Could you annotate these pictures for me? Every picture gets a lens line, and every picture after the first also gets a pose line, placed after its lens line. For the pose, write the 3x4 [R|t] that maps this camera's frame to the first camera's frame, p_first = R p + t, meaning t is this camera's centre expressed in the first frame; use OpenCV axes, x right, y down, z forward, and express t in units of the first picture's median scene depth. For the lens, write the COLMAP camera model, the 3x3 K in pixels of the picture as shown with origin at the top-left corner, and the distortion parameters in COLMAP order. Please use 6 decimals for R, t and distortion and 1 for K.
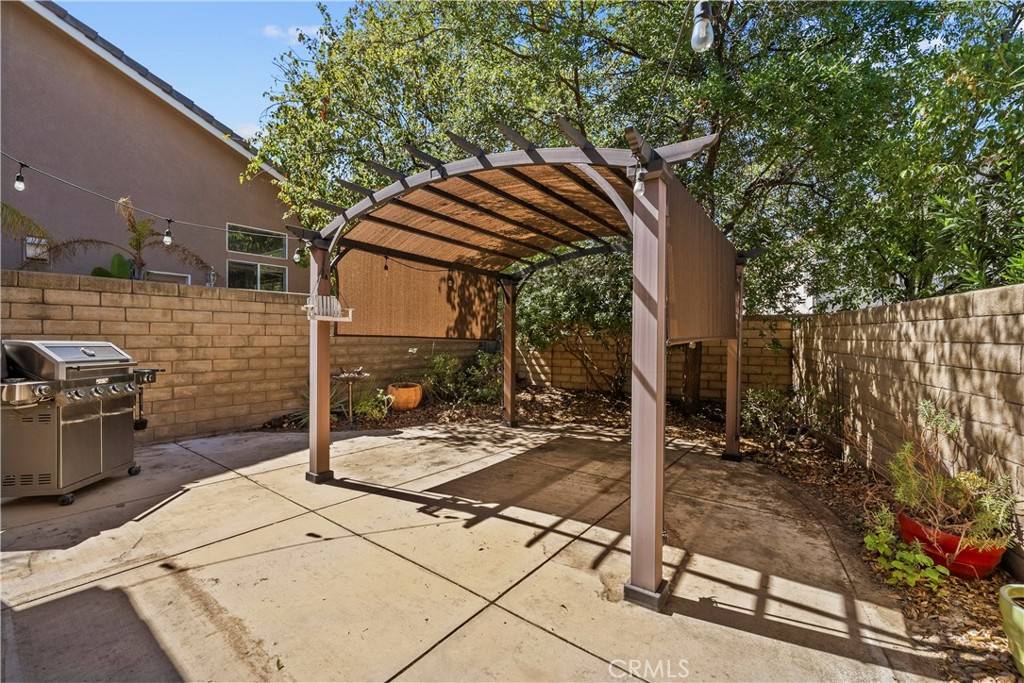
lens RADIAL K [[427.4, 0, 498.5], [0, 427.4, 333.3], [0, 0, 1]] dist [0.000231, -0.000172]
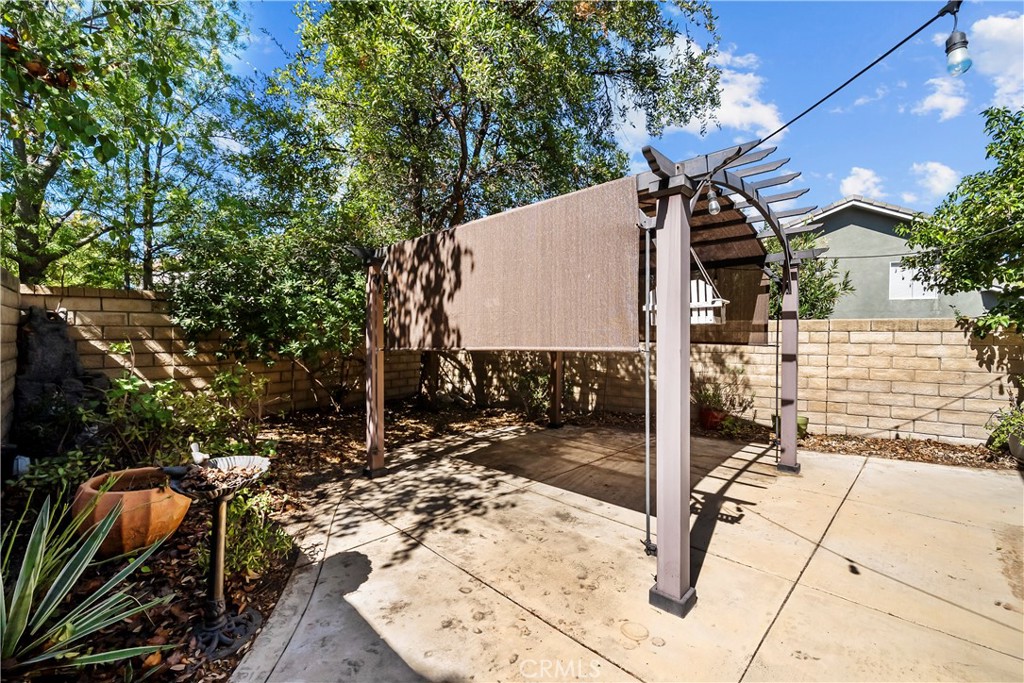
lens RADIAL K [[427.4, 0, 501.5], [0, 427.4, 335.1], [0, 0, 1]] dist [0.000231, -0.000172]
pose [[0.141752, -0.011098, 0.989840, -1.078580], [0.004731, 0.999933, 0.010533, -0.033174], [-0.989891, 0.003190, 0.141796, 1.207314]]
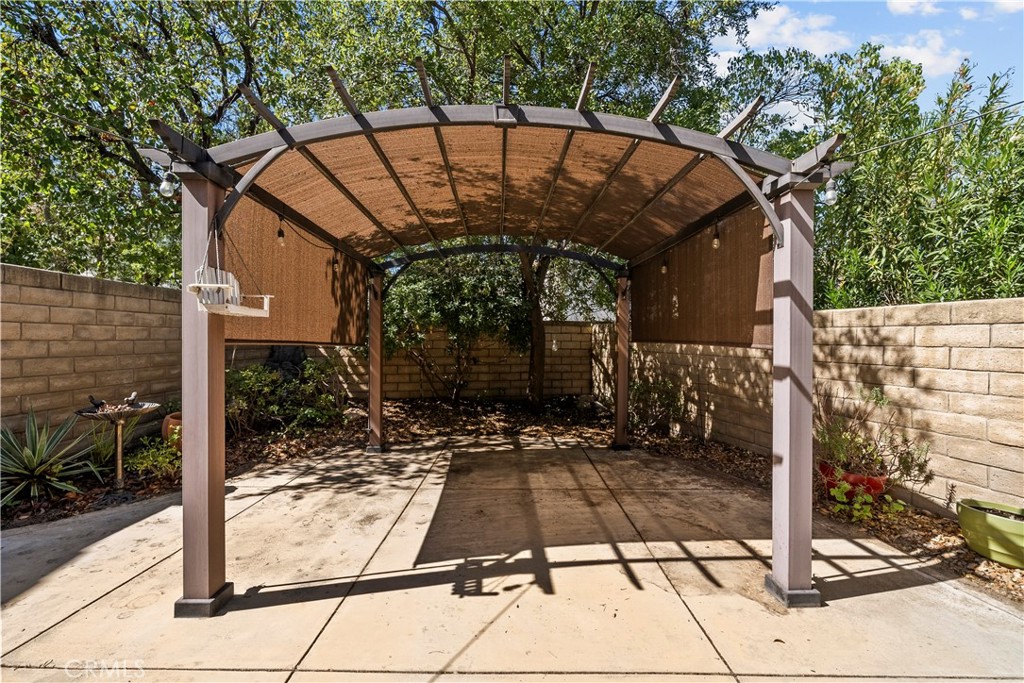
lens RADIAL K [[427.4, 0, 508.2], [0, 427.4, 342.3], [0, 0, 1]] dist [0.000231, -0.000172]
pose [[0.786014, -0.005073, 0.618187, -0.473987], [-0.004826, 0.999886, 0.014342, -0.003792], [-0.618189, -0.014256, 0.785900, 0.356524]]
